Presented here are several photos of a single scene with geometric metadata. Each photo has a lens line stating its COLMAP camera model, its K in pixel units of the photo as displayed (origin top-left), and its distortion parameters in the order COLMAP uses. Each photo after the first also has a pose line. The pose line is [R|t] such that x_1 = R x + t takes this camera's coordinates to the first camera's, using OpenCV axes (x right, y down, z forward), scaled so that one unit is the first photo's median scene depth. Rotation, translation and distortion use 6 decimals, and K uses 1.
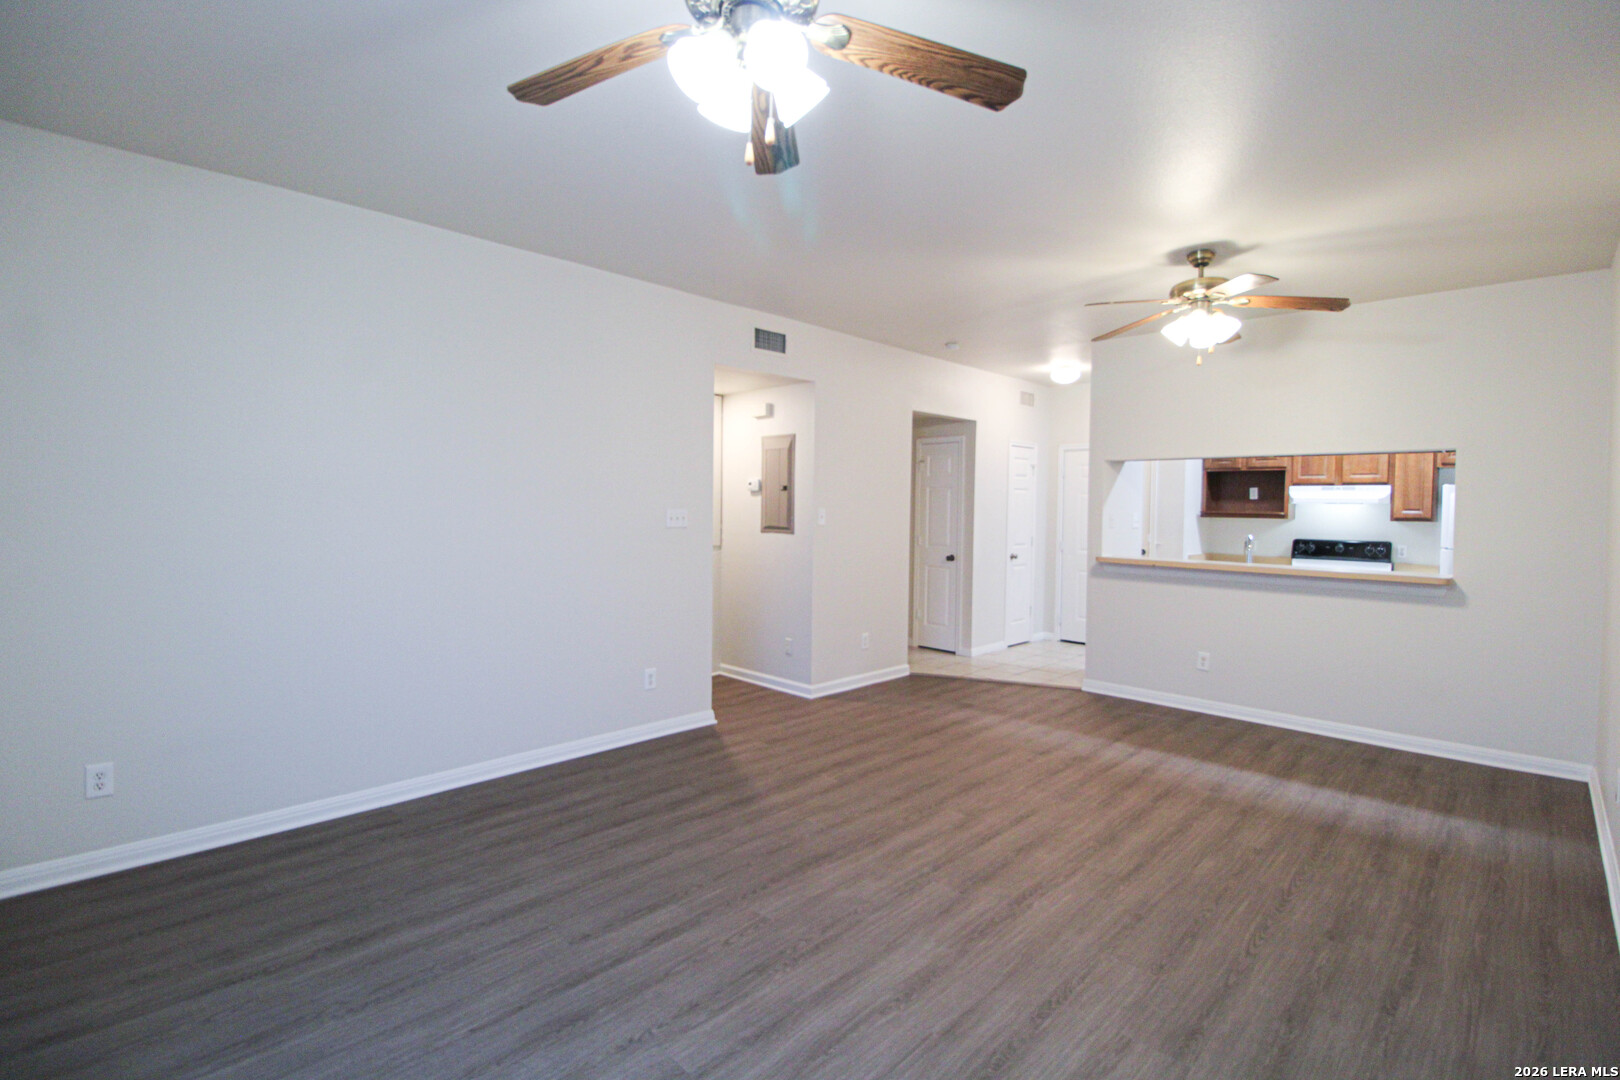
lens RADIAL K [[749.5, 0, 814.3], [0, 749.5, 535.5], [0, 0, 1]] dist [-0.006970, -0.005830]
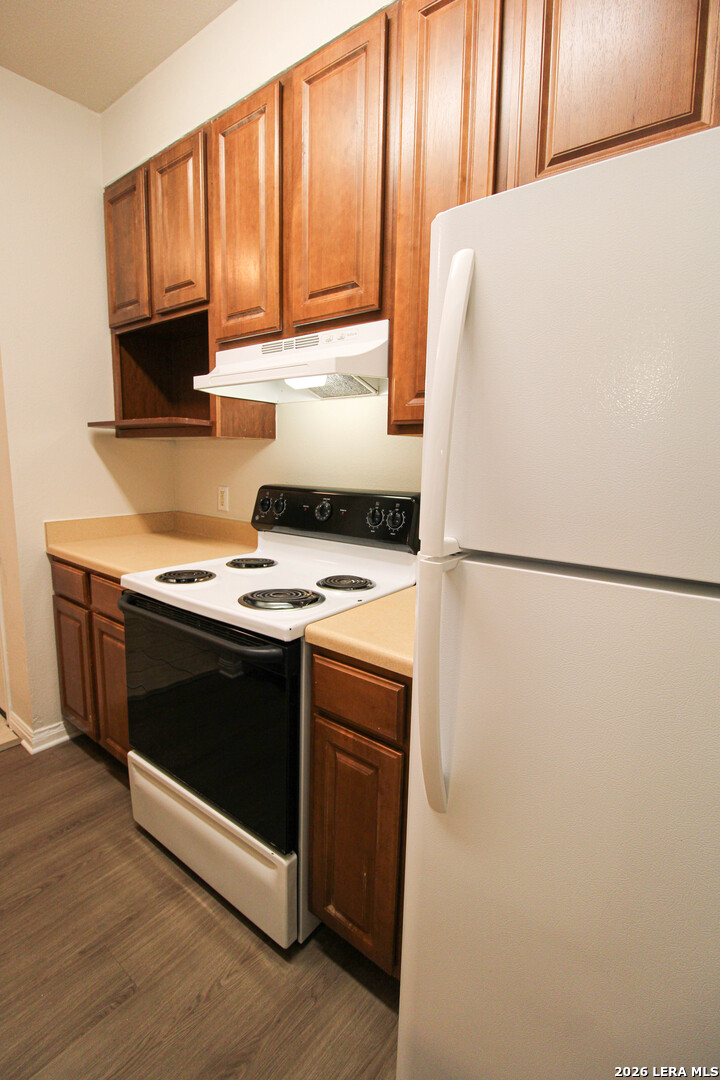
lens RADIAL K [[499.7, 0, 348.1], [0, 499.7, 535.4], [0, 0, 1]] dist [-0.006970, -0.005830]
pose [[0.995564, -0.008951, 0.093662, 1.208009], [-0.002674, 0.992370, 0.123266, -0.005853], [-0.094051, -0.122969, 0.987944, 1.285257]]
